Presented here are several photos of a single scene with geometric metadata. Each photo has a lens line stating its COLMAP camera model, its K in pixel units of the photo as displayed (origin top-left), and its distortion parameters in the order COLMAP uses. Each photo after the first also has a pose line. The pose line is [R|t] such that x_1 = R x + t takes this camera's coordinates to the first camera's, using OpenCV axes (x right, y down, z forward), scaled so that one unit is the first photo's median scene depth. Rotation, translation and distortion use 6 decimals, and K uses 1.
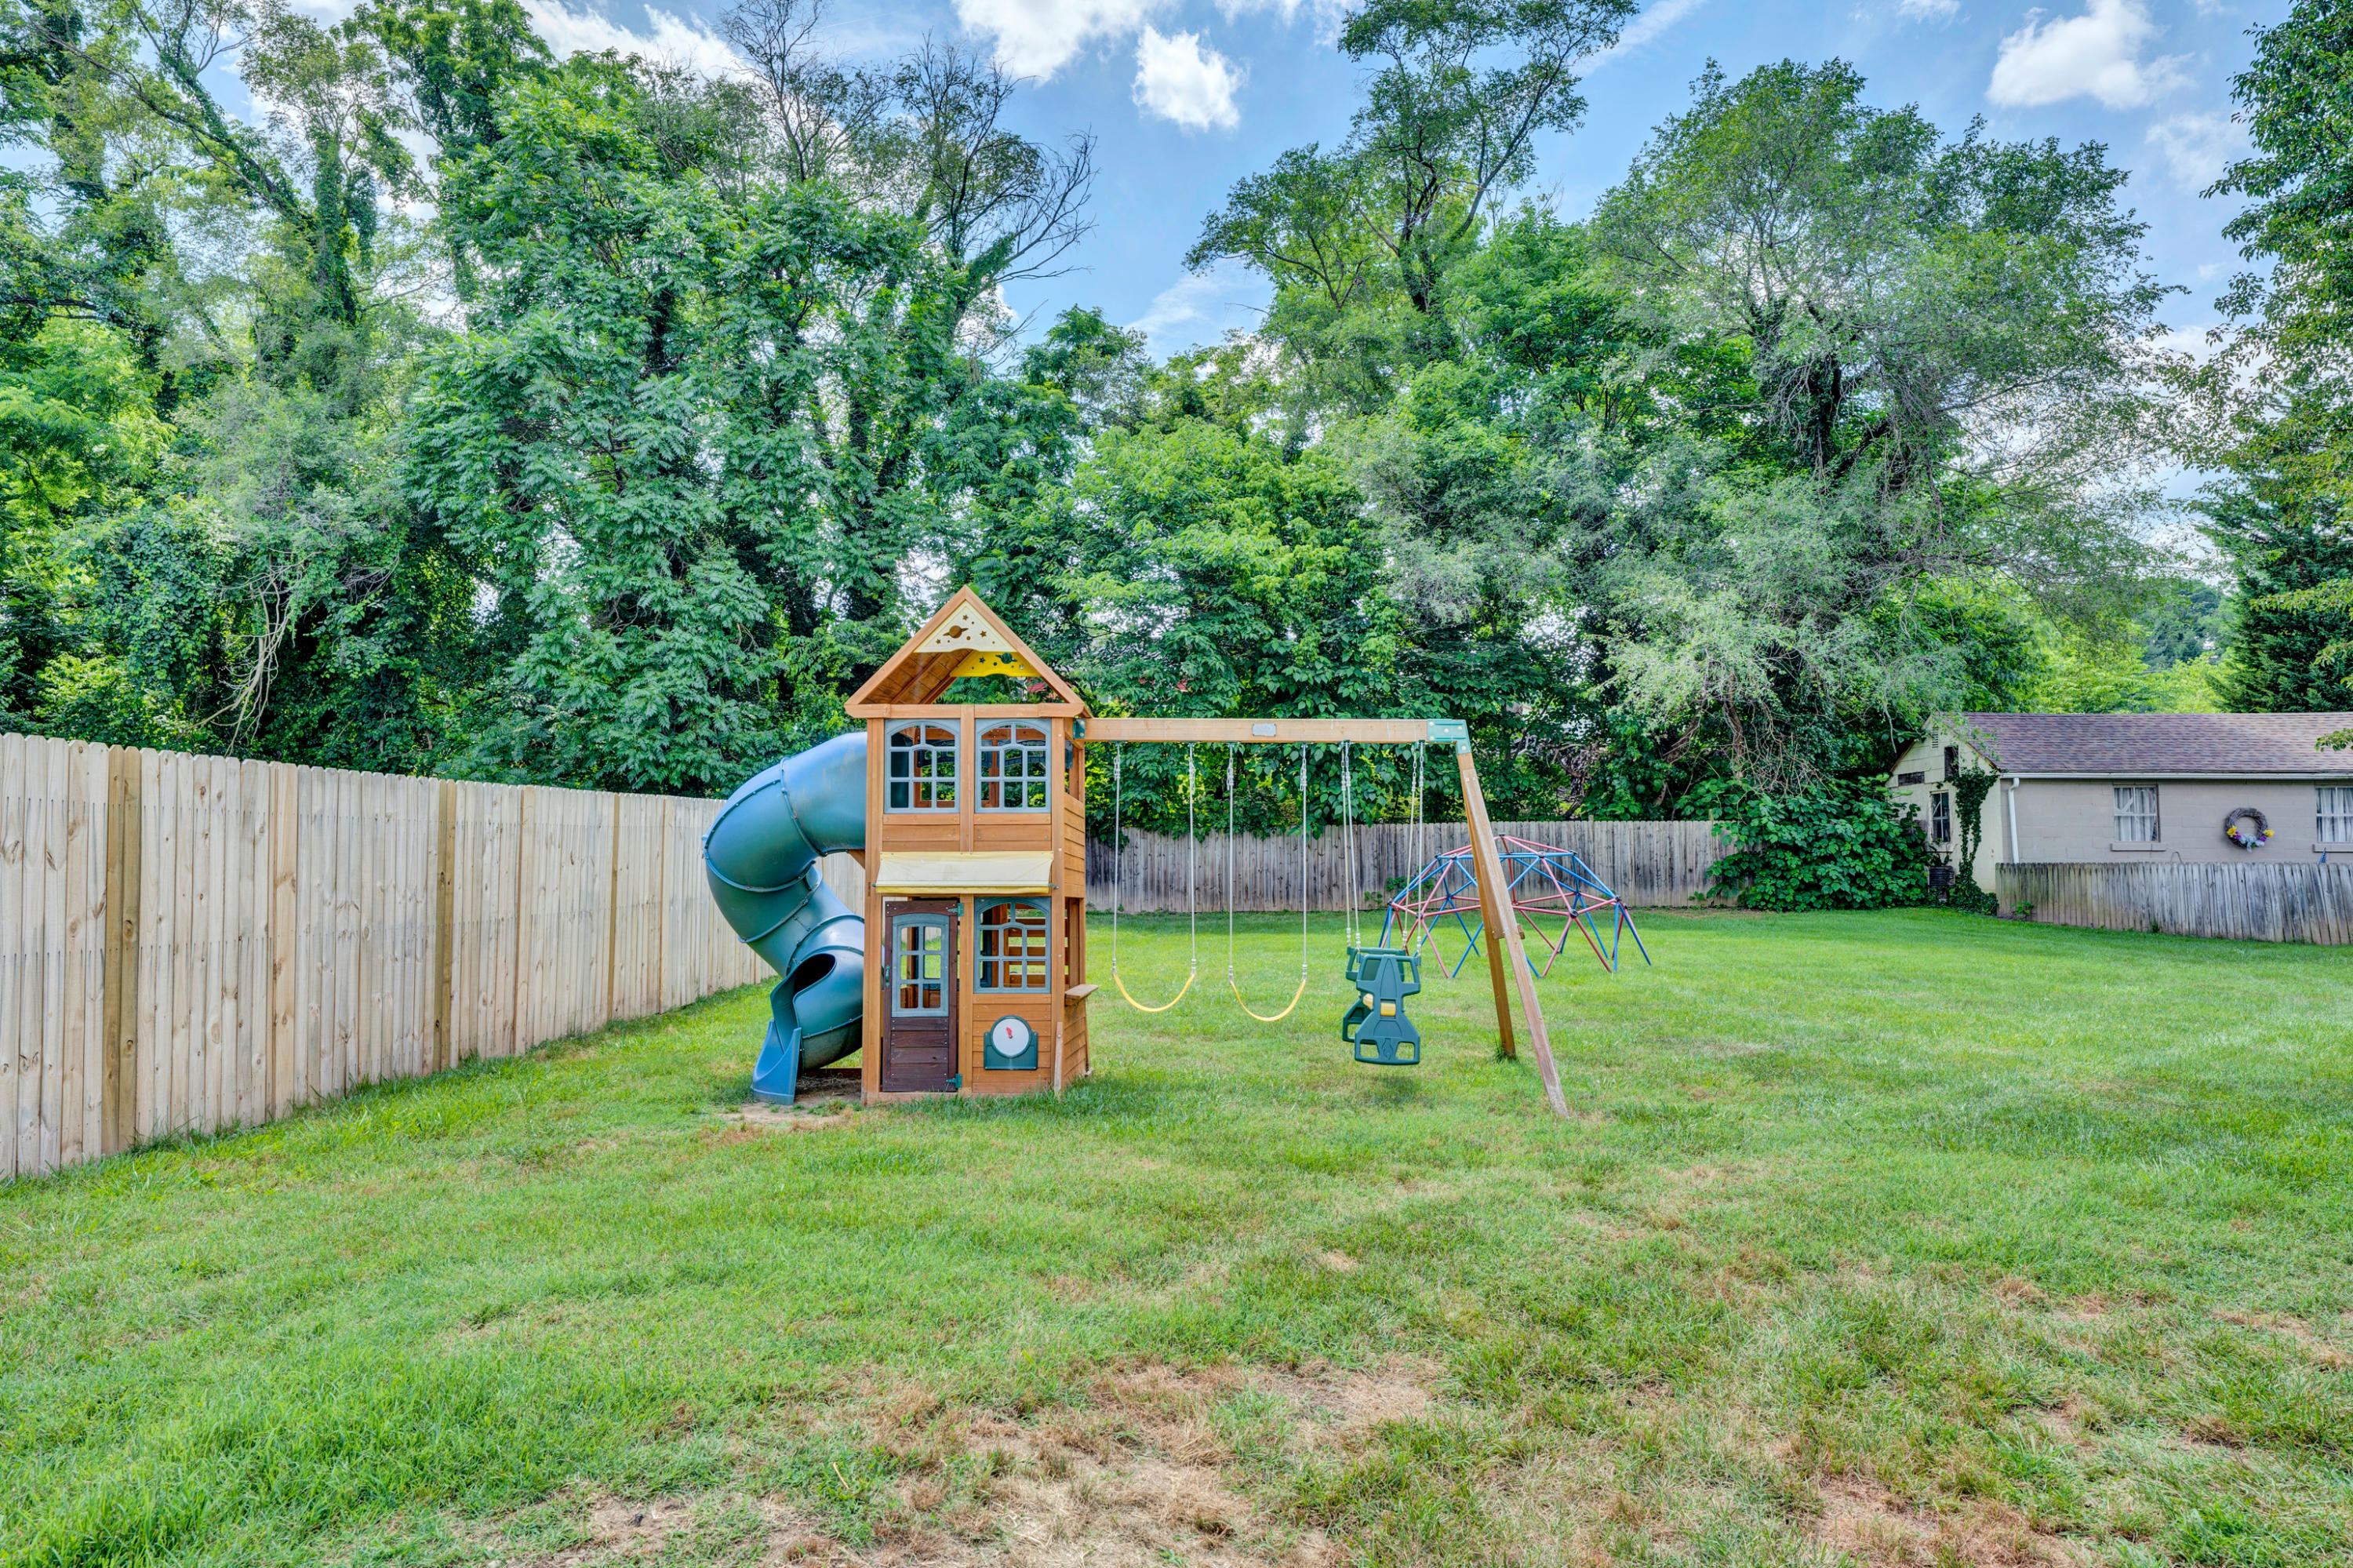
lens RADIAL K [[1486.2, 0, 1180.2], [0, 1486.2, 785.3], [0, 0, 1]] dist [-0.004593, 0.004062]
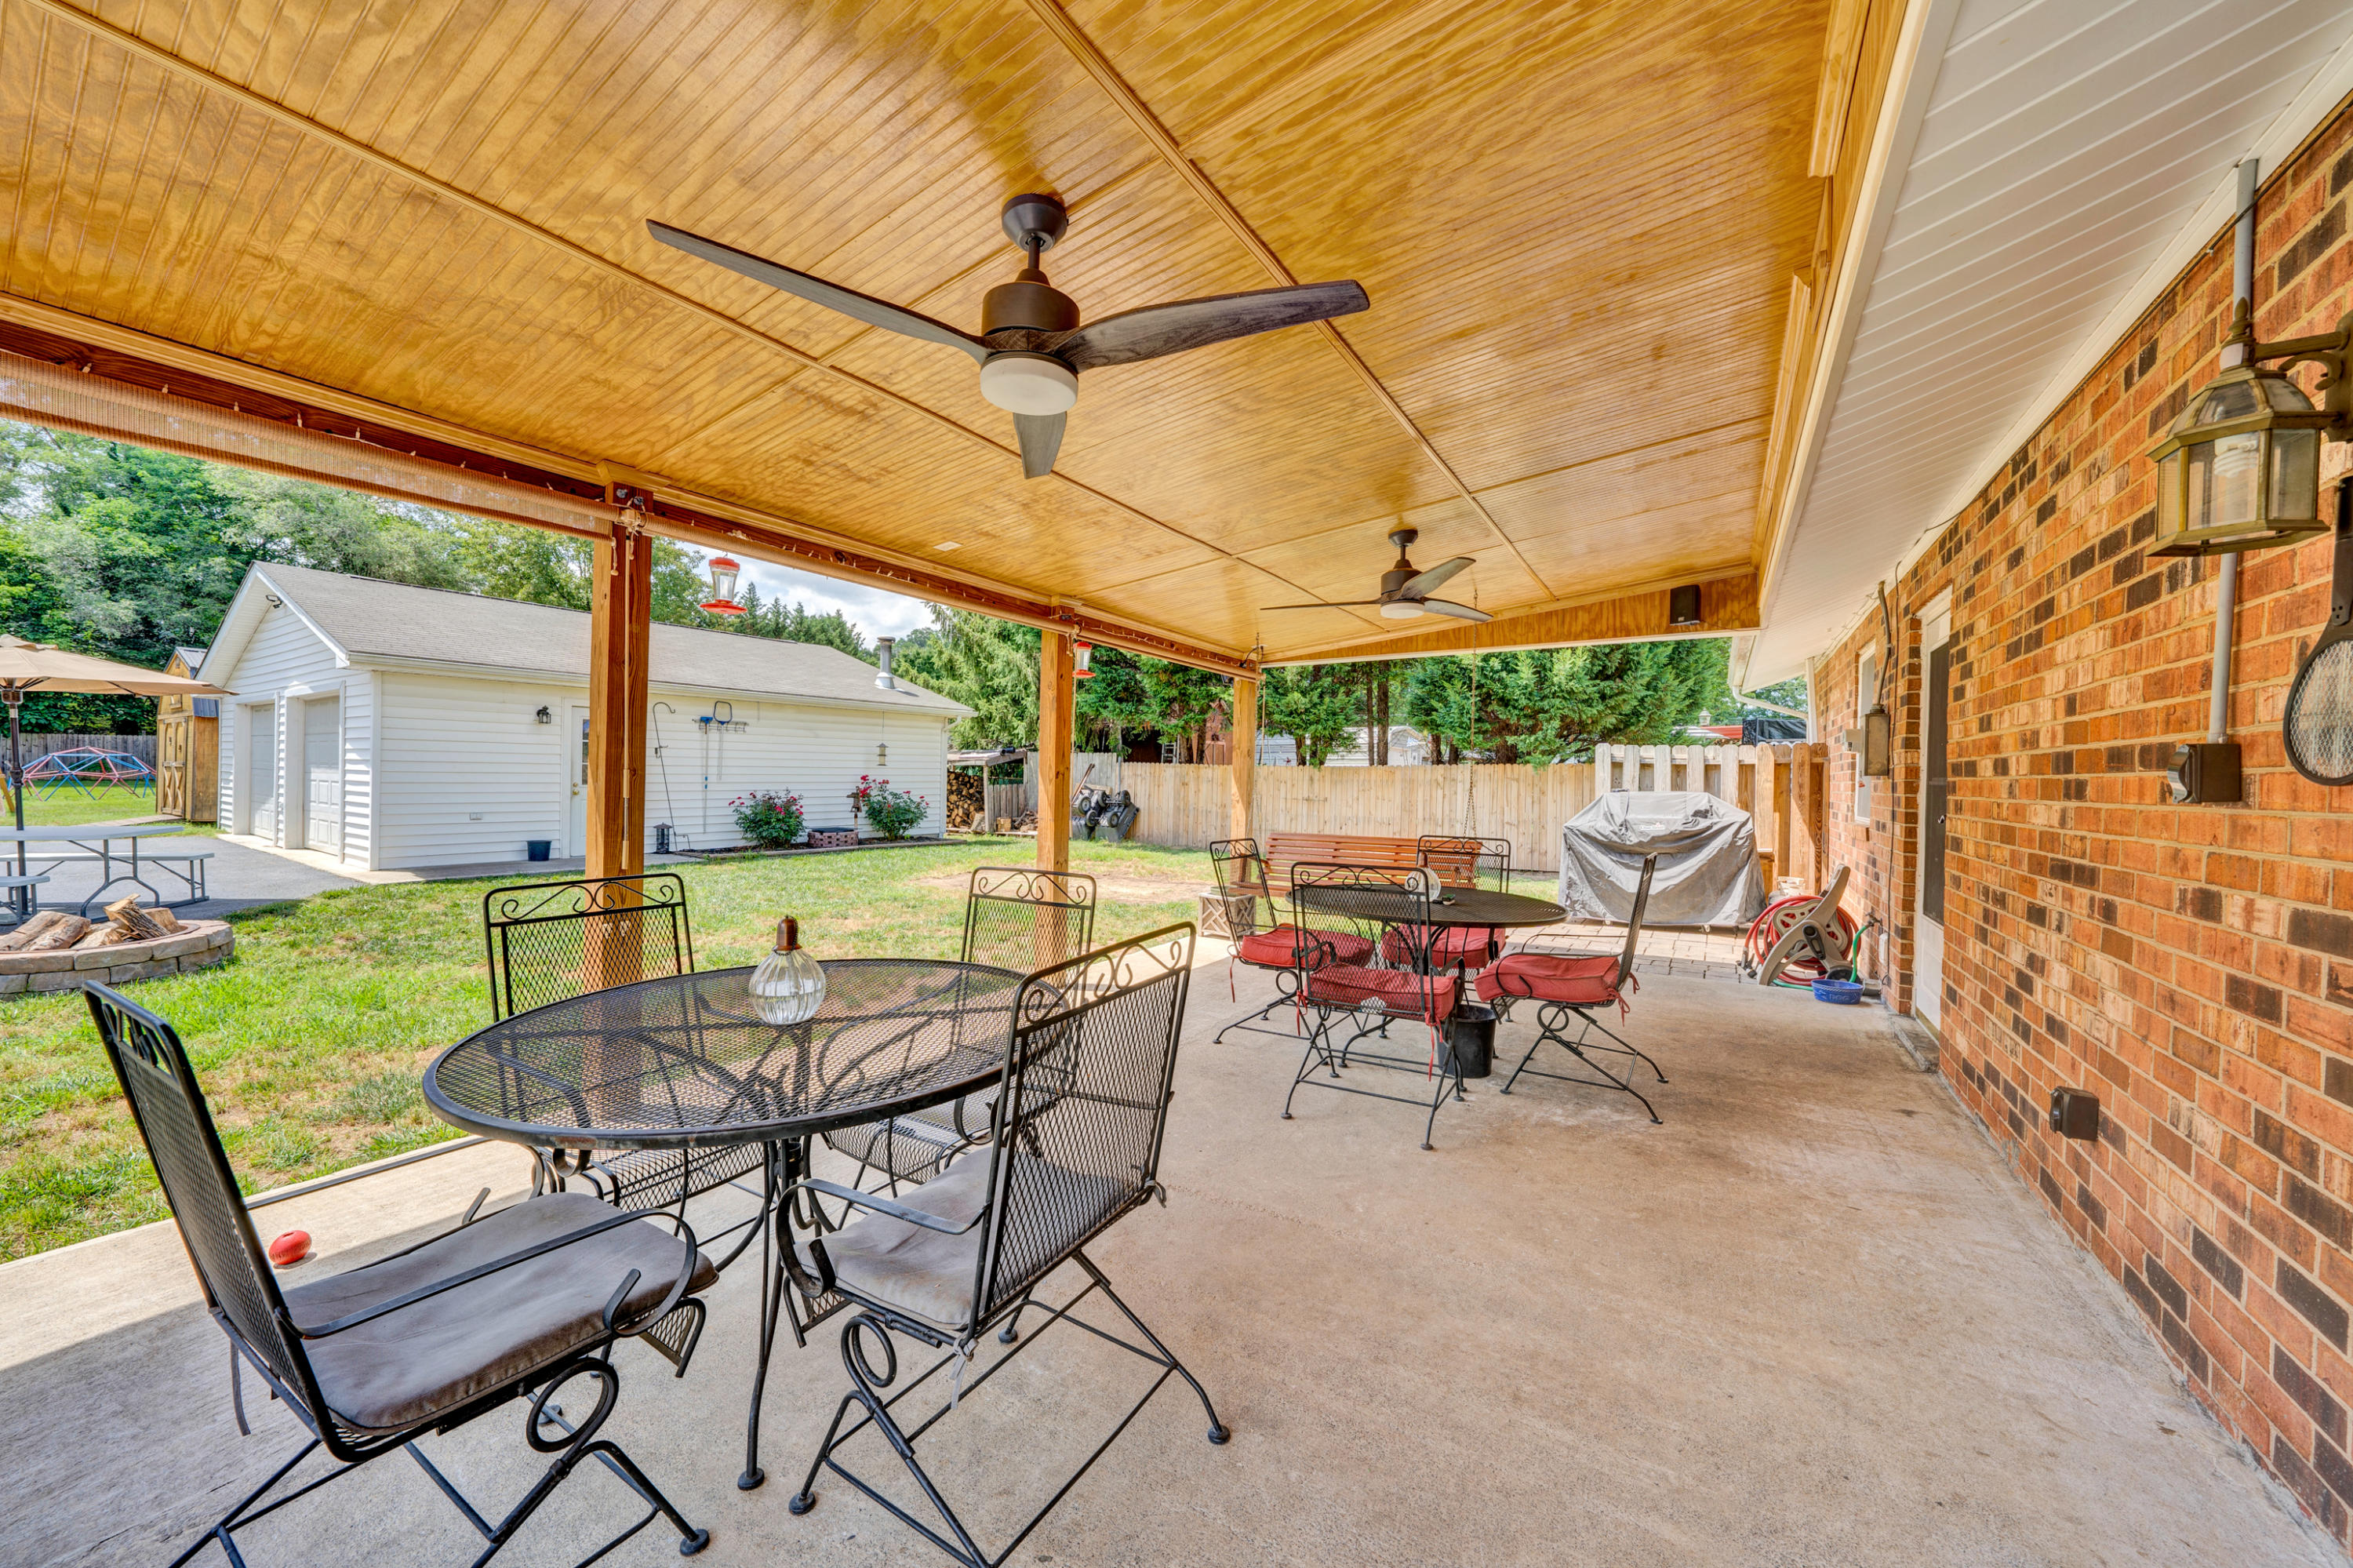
lens RADIAL K [[843.3, 0, 1156.4], [0, 843.3, 777.0], [0, 0, 1]] dist [0.001236, 0.000332]
pose [[0.562237, 0.008691, 0.826930, 0.027012], [-0.067382, 0.997101, 0.035334, -0.050761], [-0.824226, -0.075586, 0.561193, -0.761259]]
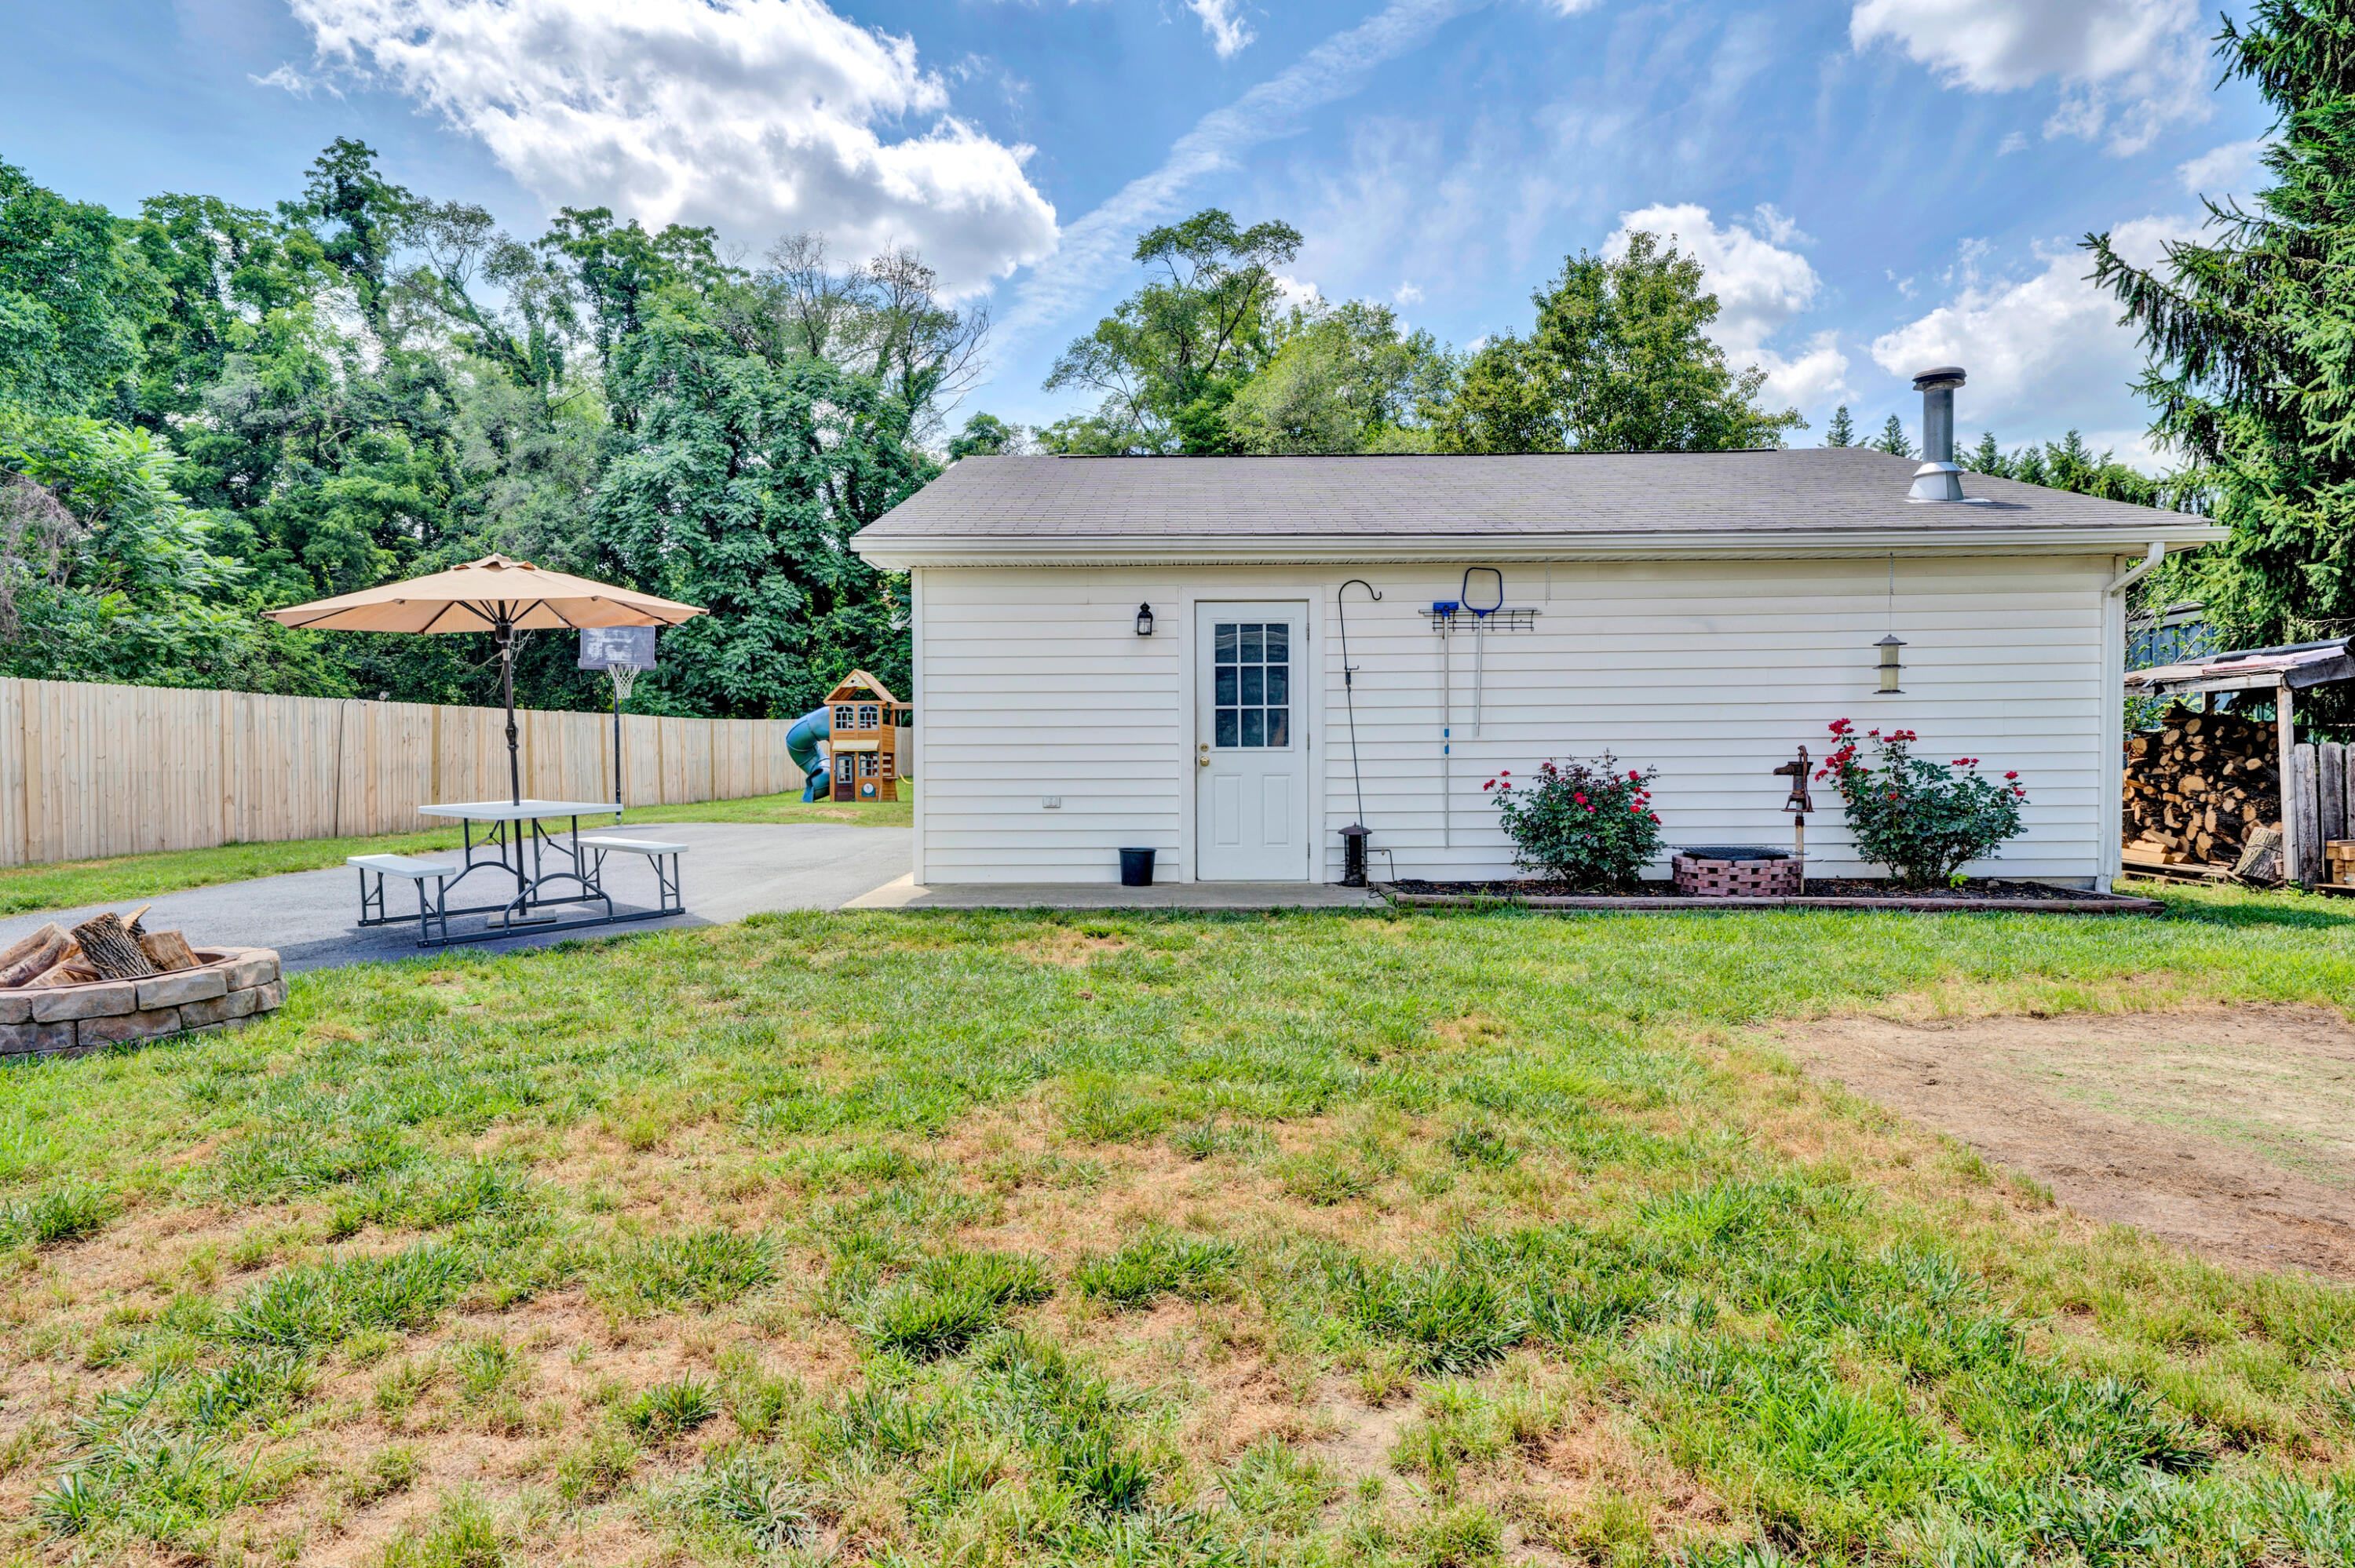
lens RADIAL K [[1332.2, 0, 1159.4], [0, 1332.2, 783.9], [0, 0, 1]] dist [0.011447, 0.000341]
pose [[0.999902, -0.002696, -0.013726, 0.185566], [0.003841, 0.996448, 0.084125, -0.034661], [0.013450, -0.084169, 0.996361, -0.655046]]
